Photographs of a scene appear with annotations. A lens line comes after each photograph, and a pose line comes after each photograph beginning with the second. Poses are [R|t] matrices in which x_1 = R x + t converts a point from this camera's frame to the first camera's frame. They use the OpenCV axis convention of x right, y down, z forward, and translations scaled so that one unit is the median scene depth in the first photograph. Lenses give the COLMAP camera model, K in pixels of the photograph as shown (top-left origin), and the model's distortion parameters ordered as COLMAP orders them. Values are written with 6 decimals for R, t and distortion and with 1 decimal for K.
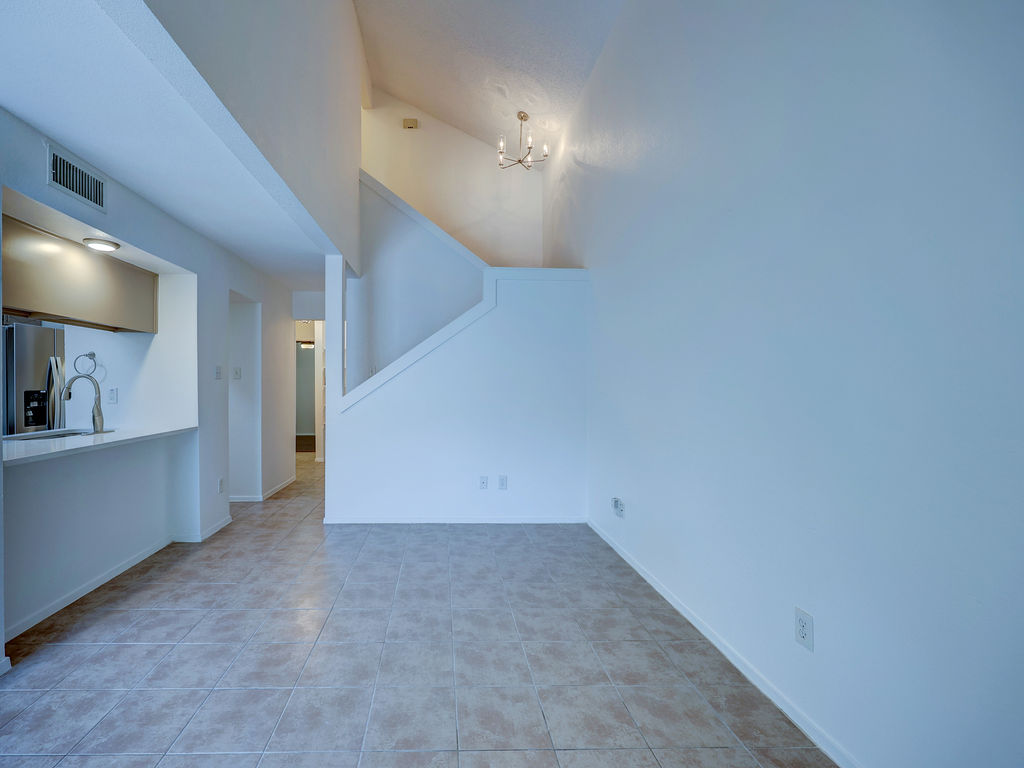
lens RADIAL K [[459.5, 0, 450.0], [0, 459.5, 384.0], [0, 0, 1]] dist [-0.001751, -0.000283]
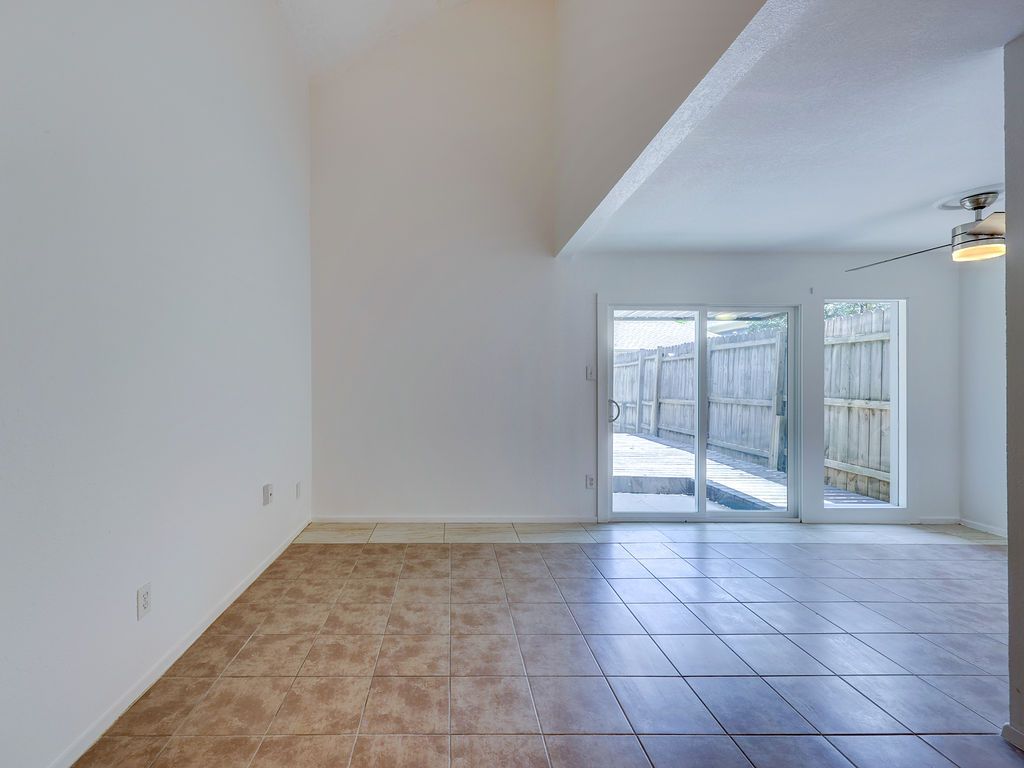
lens RADIAL K [[459.5, 0, 450.0], [0, 459.5, 384.0], [0, 0, 1]] dist [-0.001751, -0.000283]
pose [[-0.999759, 0.002736, 0.021804, -0.009470], [0.002750, 0.999996, 0.000596, -0.000730], [-0.021802, 0.000656, -0.999762, 1.737322]]
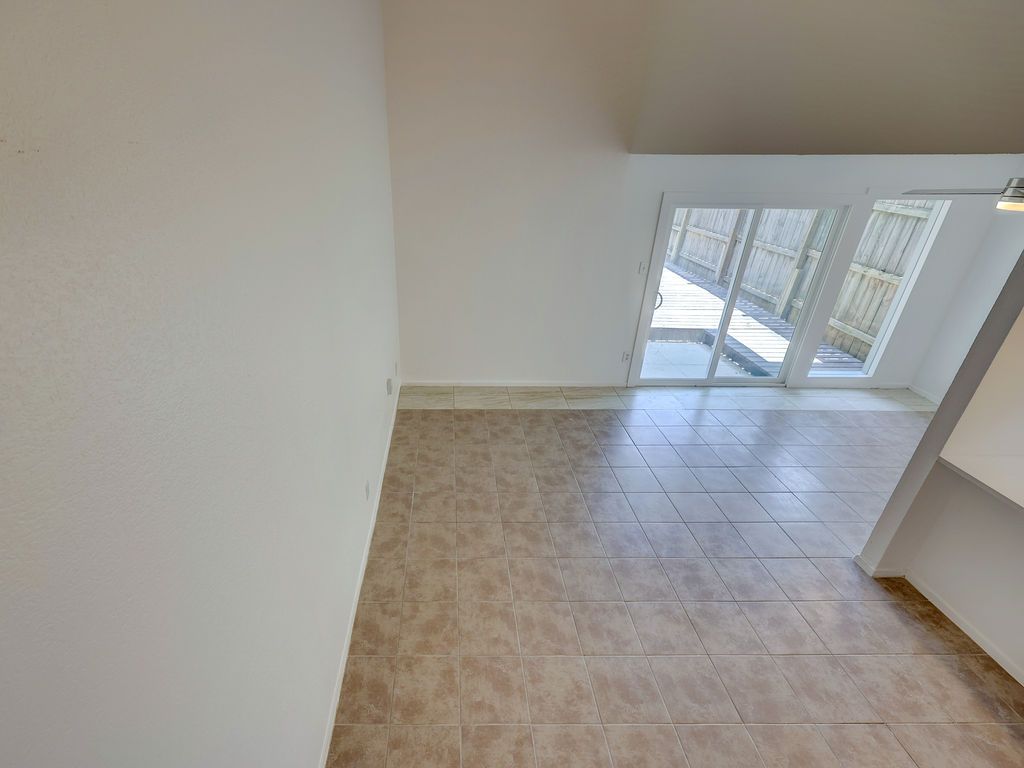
lens RADIAL K [[459.5, 0, 450.0], [0, 459.5, 384.0], [0, 0, 1]] dist [-0.001751, -0.000283]
pose [[-0.999850, -0.007638, 0.015531, 0.338978], [0.000126, 0.894110, 0.447848, -0.557974], [-0.017307, 0.447783, -0.893975, 2.019342]]
